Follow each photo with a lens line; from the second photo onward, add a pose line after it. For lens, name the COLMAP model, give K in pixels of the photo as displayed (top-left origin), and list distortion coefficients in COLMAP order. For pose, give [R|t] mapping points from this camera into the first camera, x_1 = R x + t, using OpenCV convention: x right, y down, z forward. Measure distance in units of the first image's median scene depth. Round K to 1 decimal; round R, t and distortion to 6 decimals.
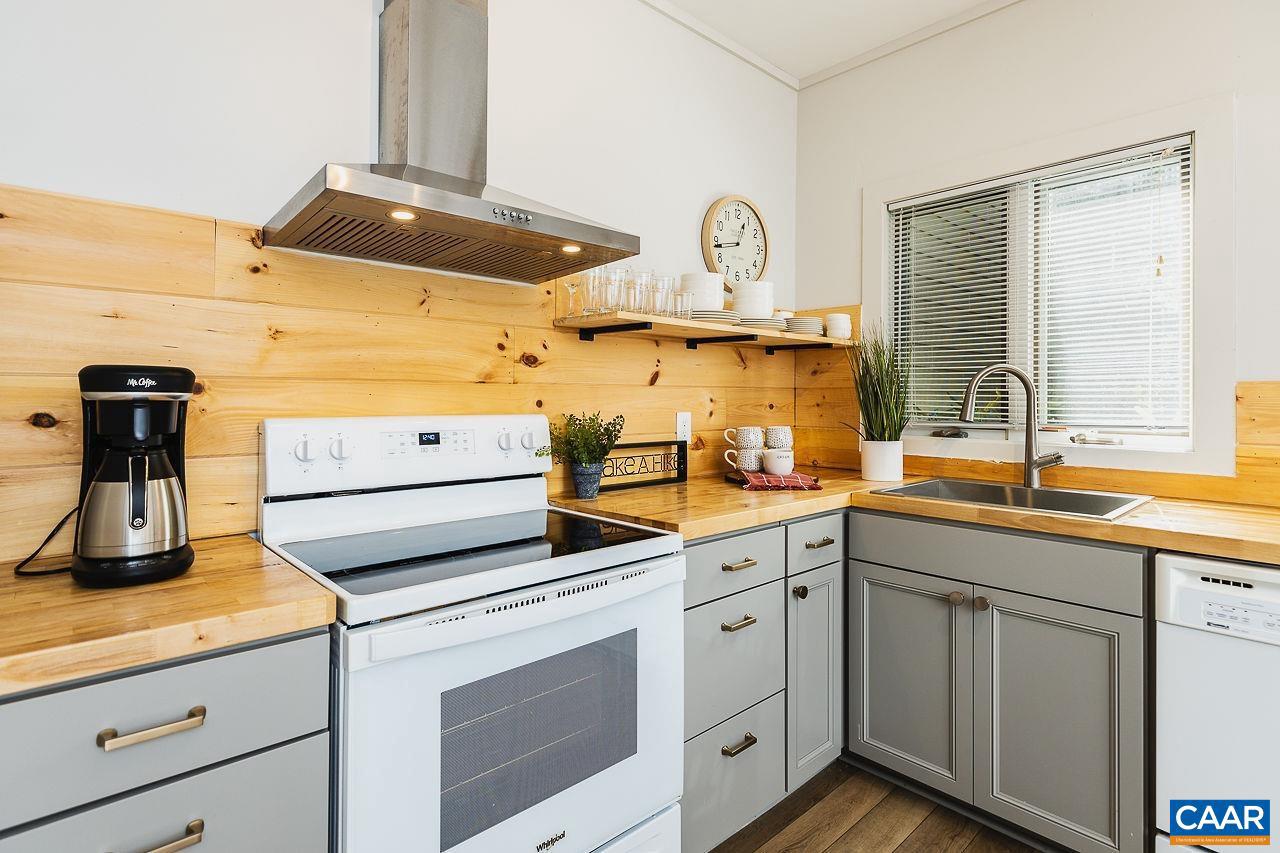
lens RADIAL K [[626.1, 0, 633.3], [0, 626.1, 387.6], [0, 0, 1]] dist [0.001187, -0.000506]
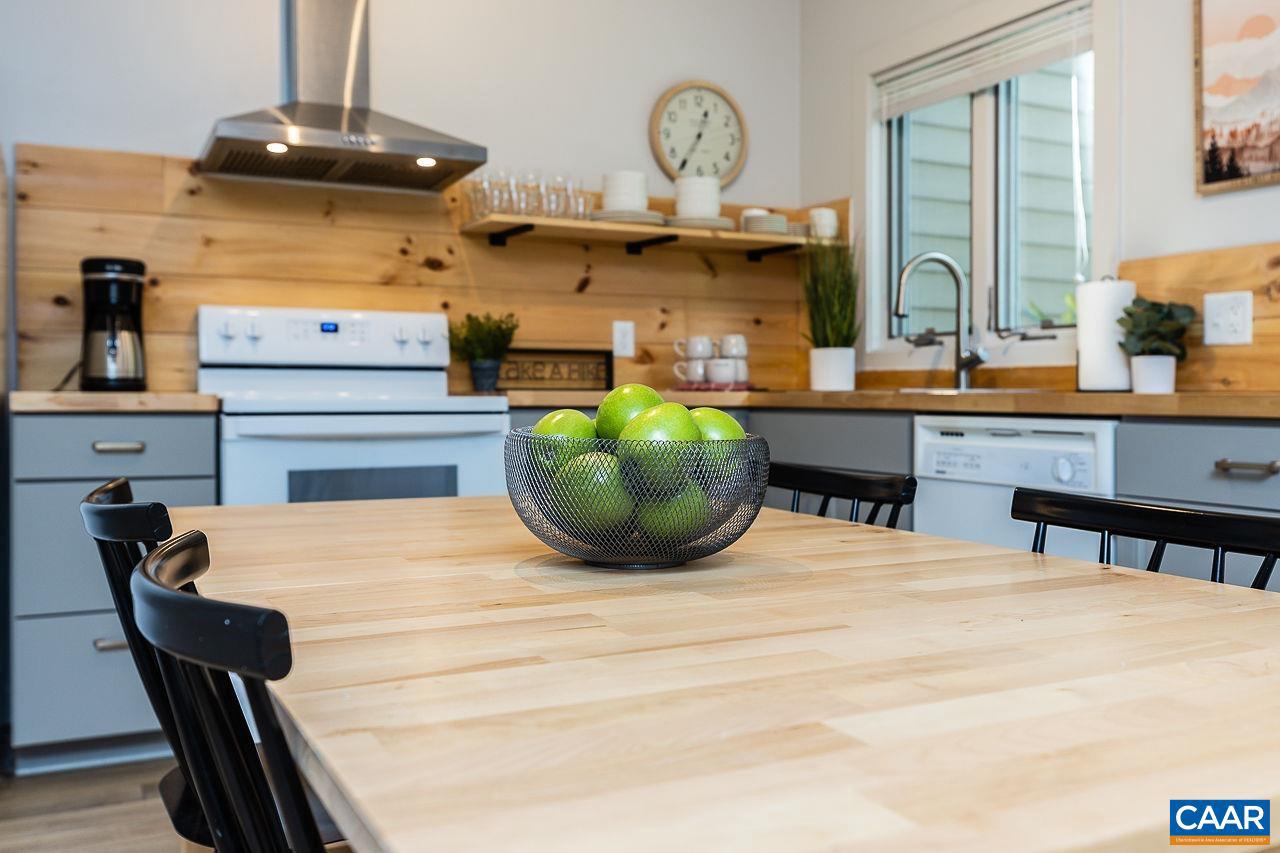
lens RADIAL K [[1119.8, 0, 641.3], [0, 1119.8, 398.5], [0, 0, 1]] dist [0.009004, -0.004986]
pose [[0.966399, -0.000376, -0.257045, 0.668899], [0.006767, 0.999690, 0.023979, 0.142156], [0.256956, -0.024913, 0.966102, -0.763995]]
